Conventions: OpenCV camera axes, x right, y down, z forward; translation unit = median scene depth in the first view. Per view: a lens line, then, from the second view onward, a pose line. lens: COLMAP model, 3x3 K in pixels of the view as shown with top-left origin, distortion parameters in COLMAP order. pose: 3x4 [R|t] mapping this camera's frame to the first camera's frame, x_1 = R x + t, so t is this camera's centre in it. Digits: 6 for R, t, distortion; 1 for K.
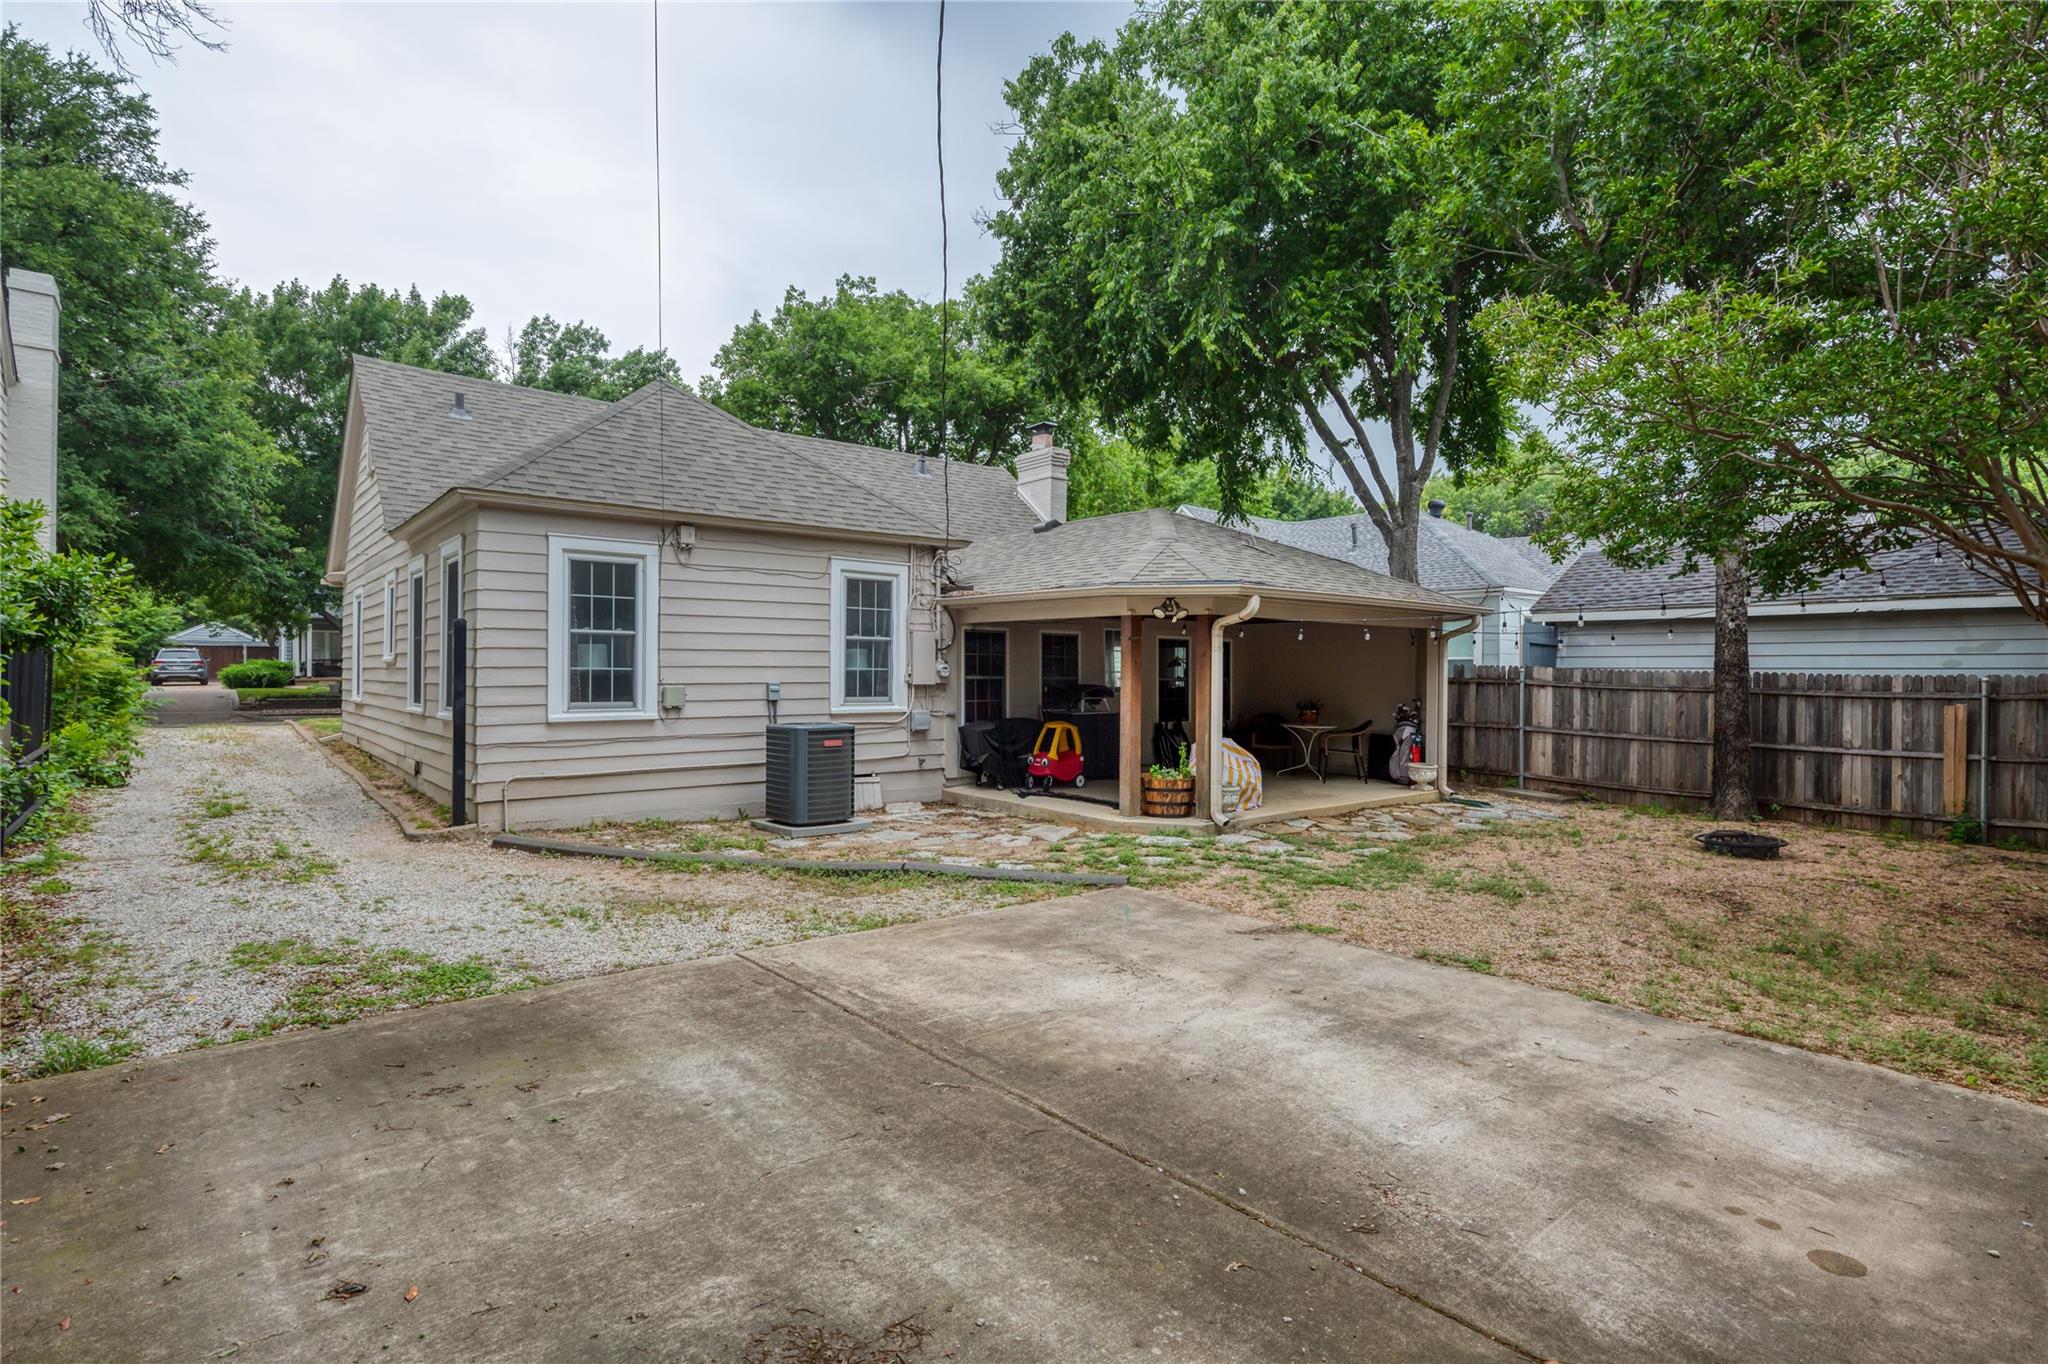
lens RADIAL K [[1015.2, 0, 1024.0], [0, 1015.2, 682.0], [0, 0, 1]] dist [-0.002951, -0.000528]
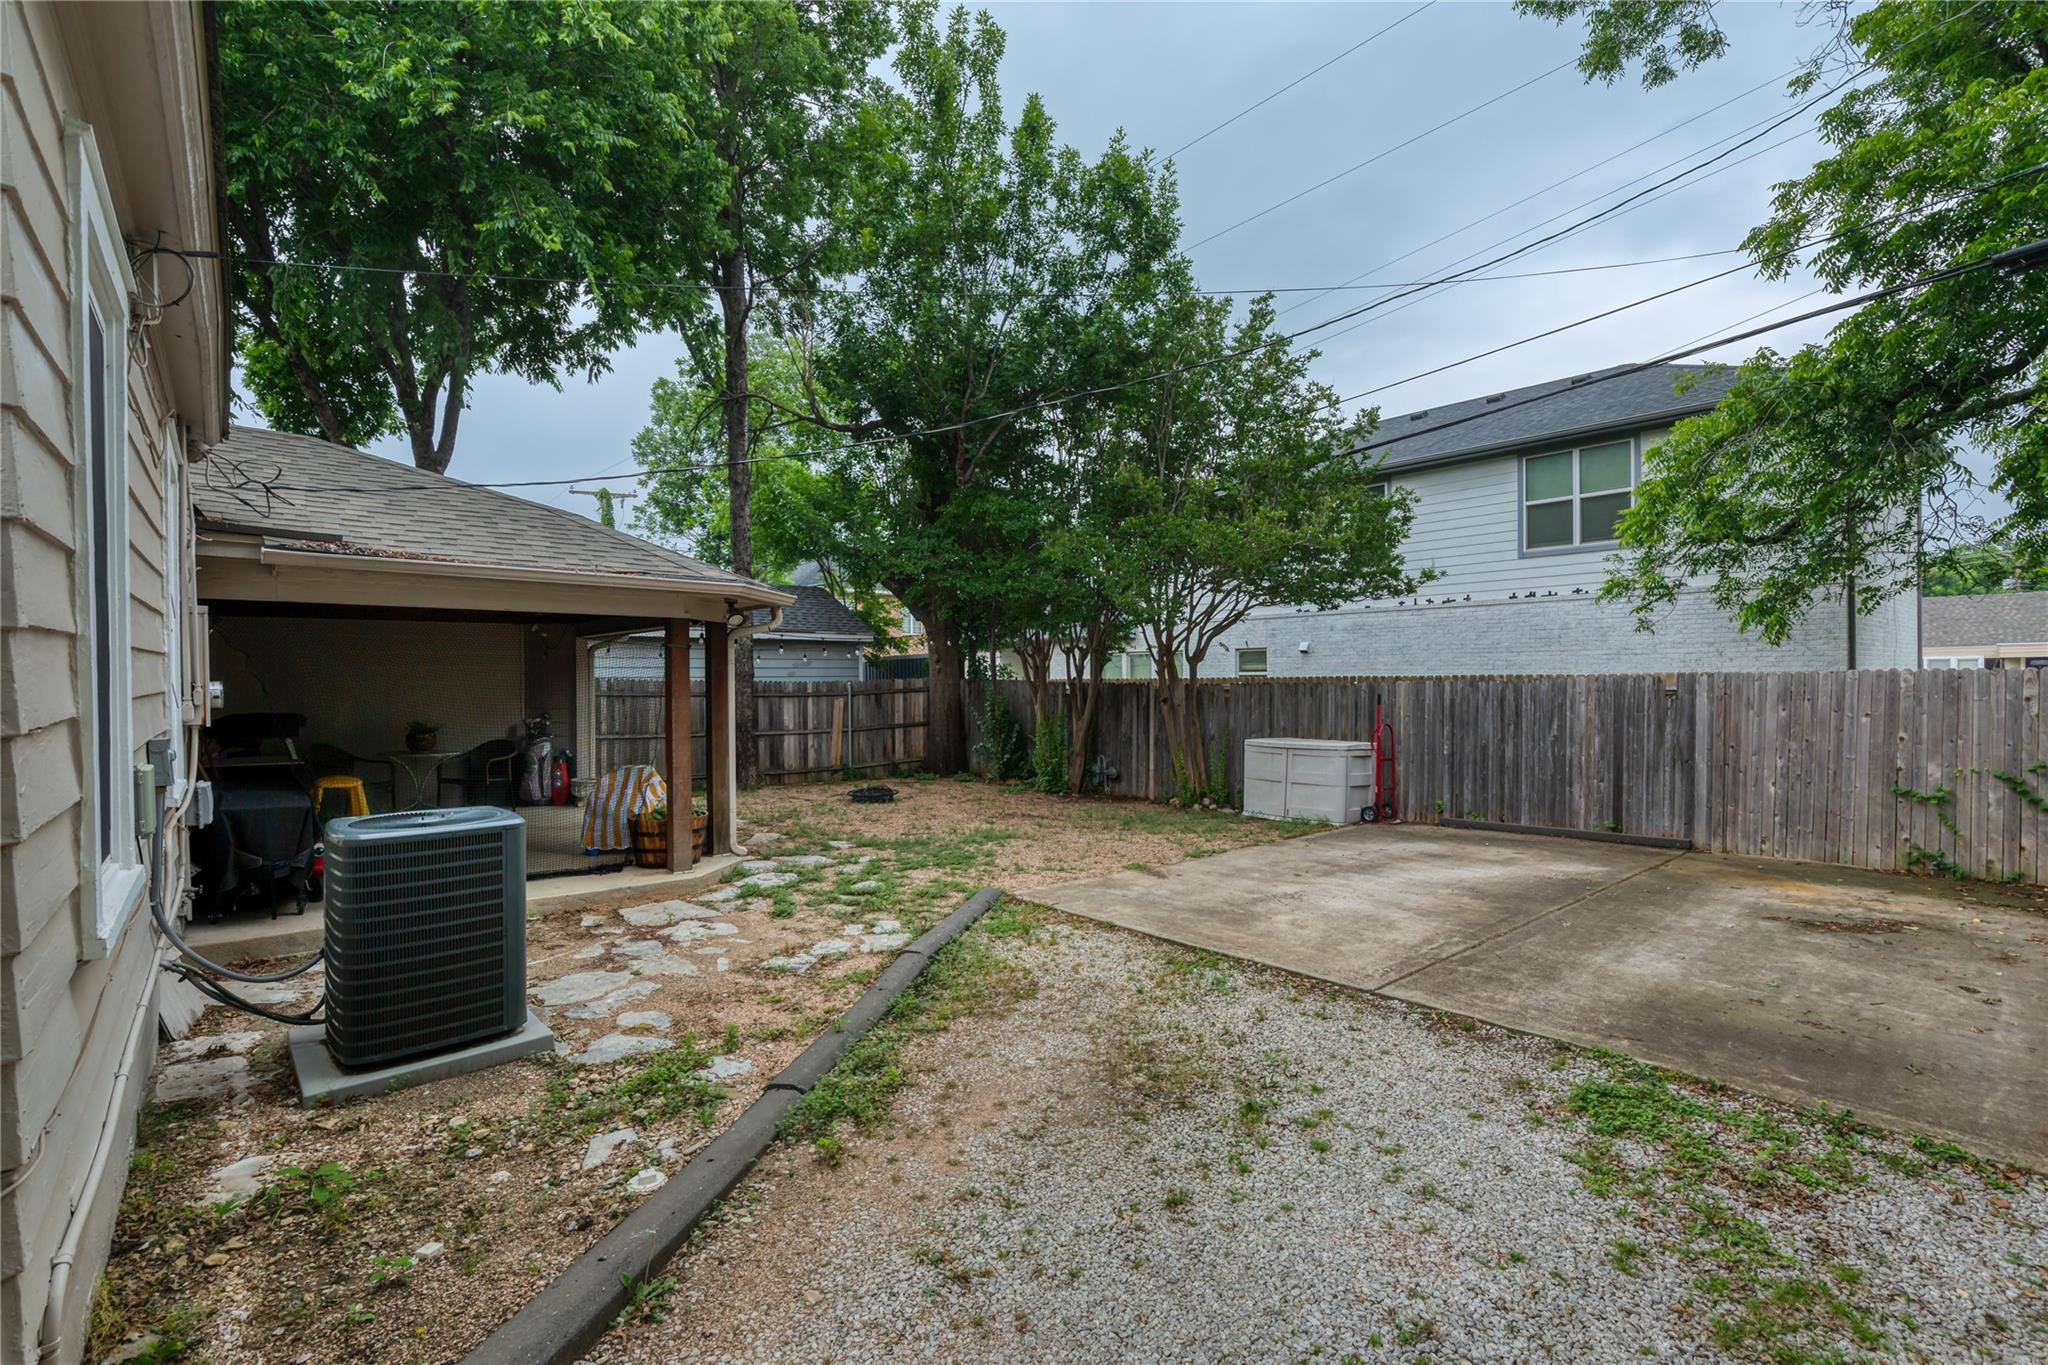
lens RADIAL K [[929.0, 0, 1033.2], [0, 929.0, 675.1], [0, 0, 1]] dist [0.001553, 0.000470]
pose [[-0.017816, -0.005761, 0.999825, -1.233746], [0.015225, 0.999866, 0.006032, -0.041179], [-0.999725, 0.015330, -0.017726, 1.429583]]
